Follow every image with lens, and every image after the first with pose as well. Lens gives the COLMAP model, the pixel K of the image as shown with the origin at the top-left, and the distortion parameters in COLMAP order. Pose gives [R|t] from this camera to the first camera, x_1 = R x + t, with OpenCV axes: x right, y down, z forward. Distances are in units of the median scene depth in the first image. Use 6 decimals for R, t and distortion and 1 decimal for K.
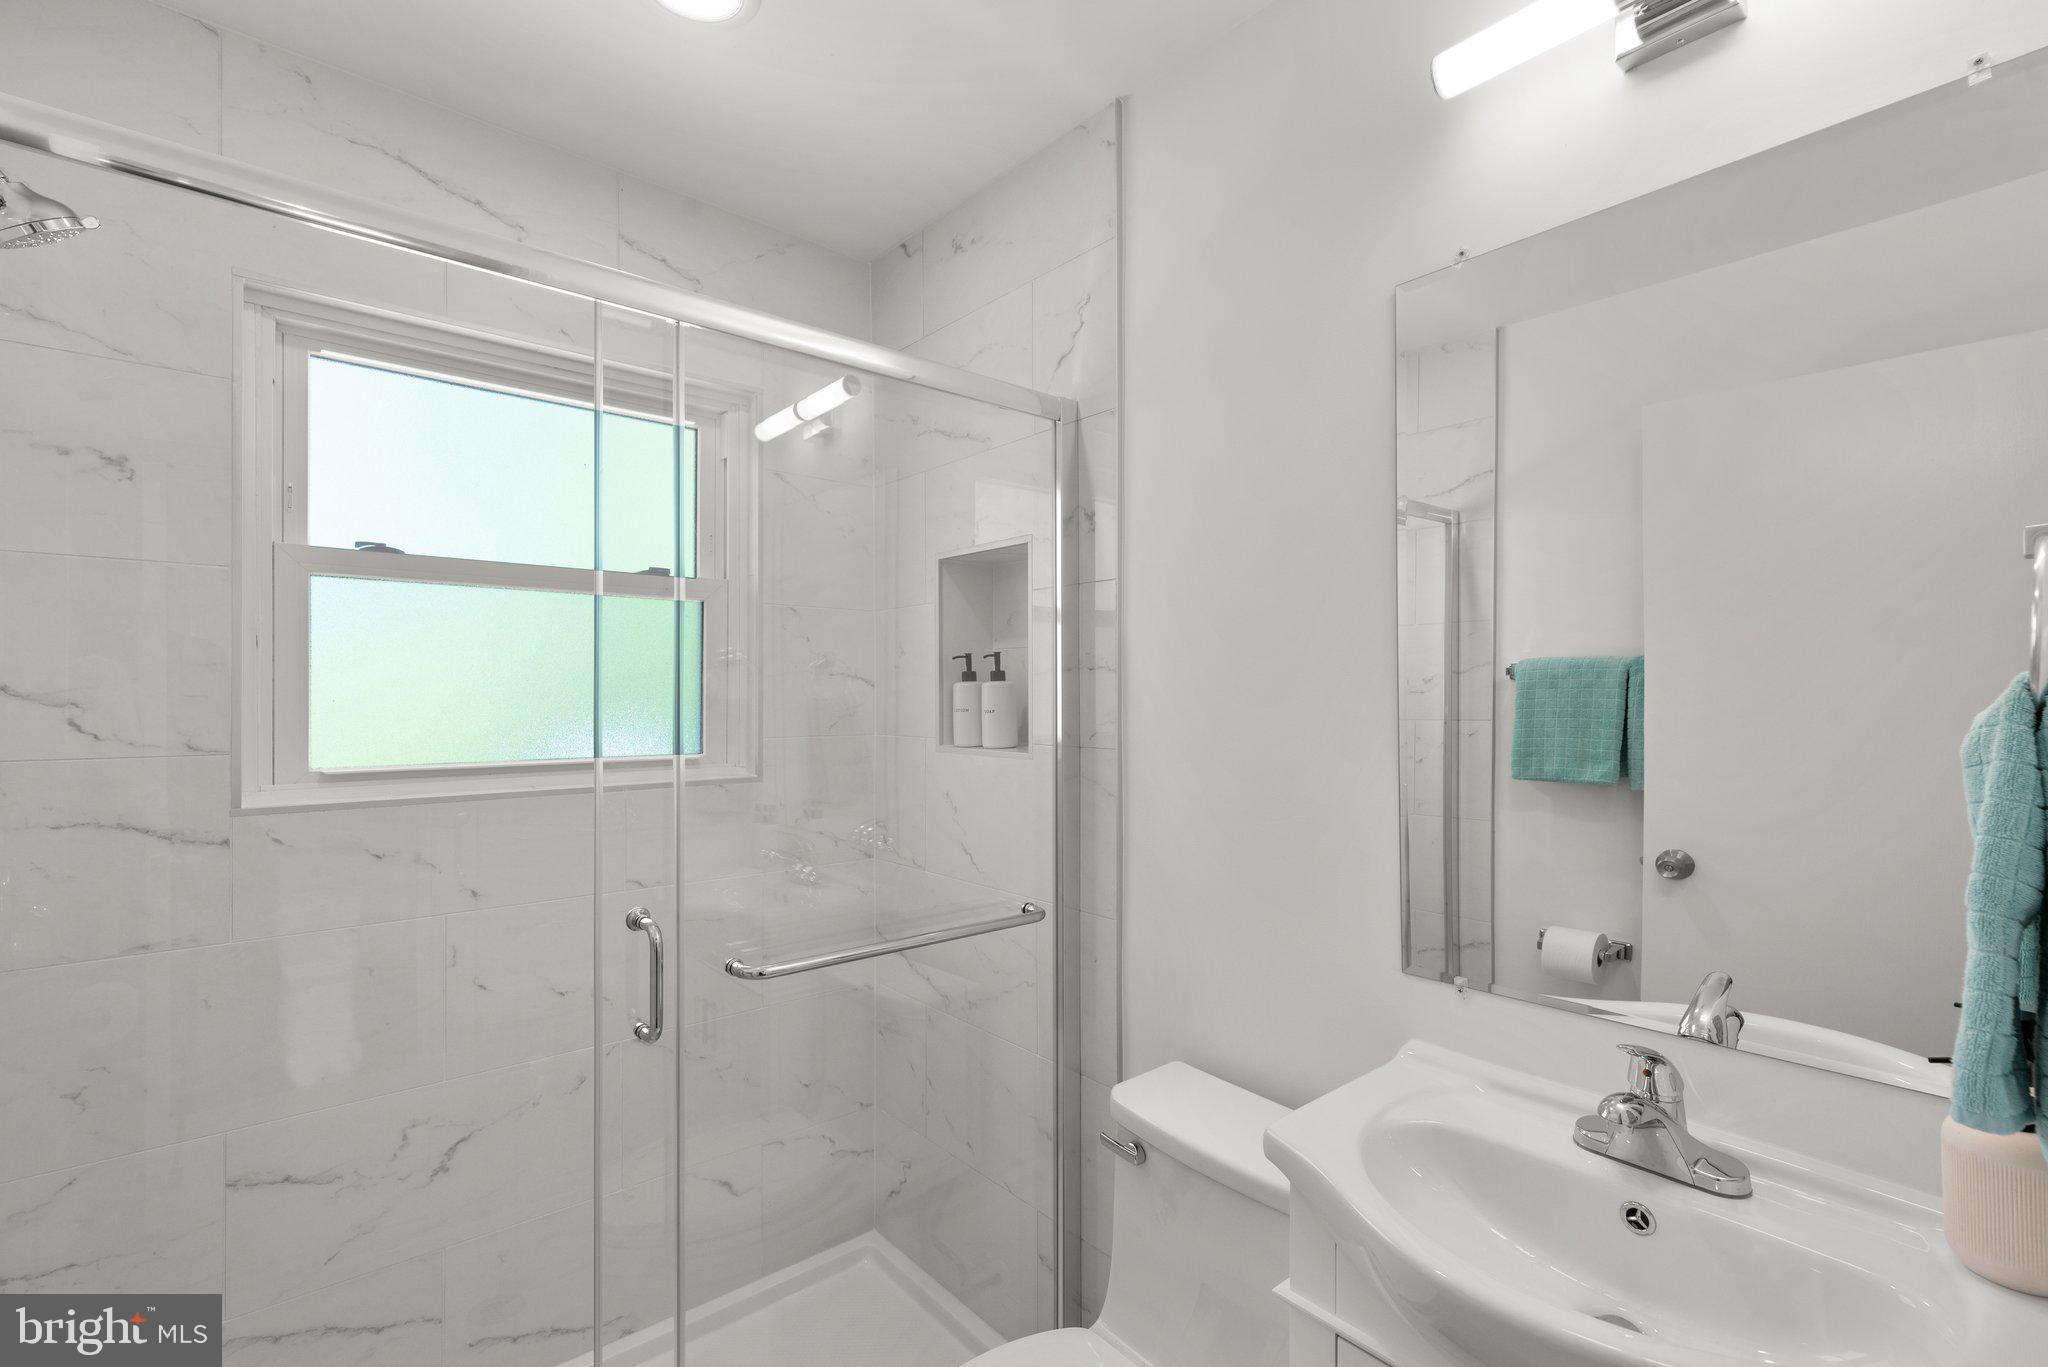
lens RADIAL K [[911.3, 0, 1024.6], [0, 911.3, 692.7], [0, 0, 1]] dist [0.000698, 0.001200]
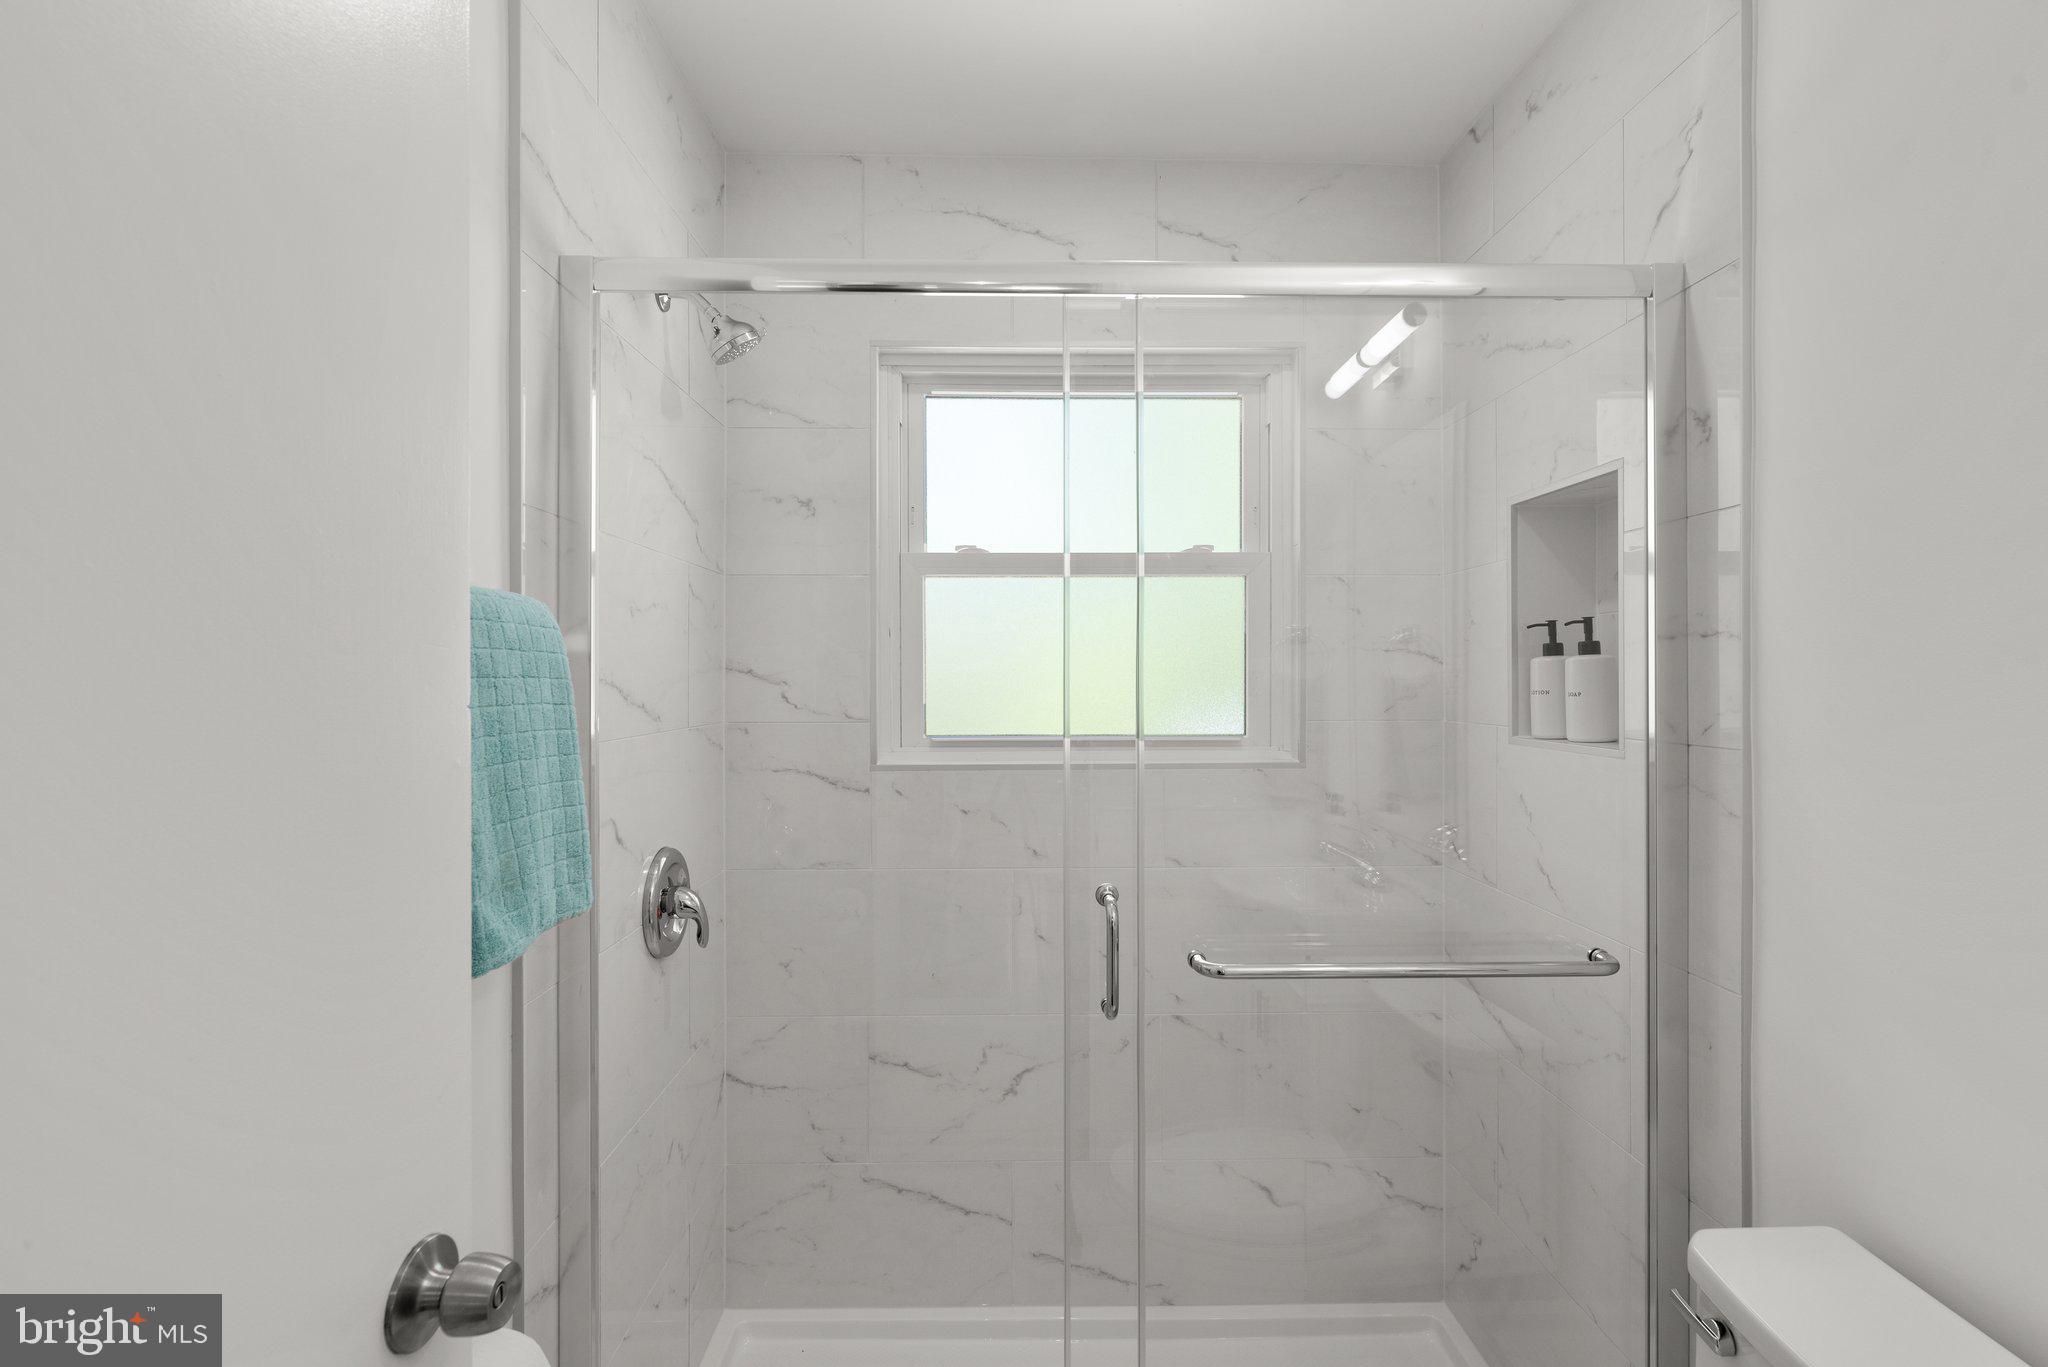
lens RADIAL K [[957.0, 0, 1023.3], [0, 957.0, 677.0], [0, 0, 1]] dist [0.002233, -0.001329]
pose [[0.778436, -0.001907, -0.627722, 0.120201], [0.004766, 0.999985, 0.002873, 0.001603], [0.627706, -0.005228, 0.778433, 0.079452]]
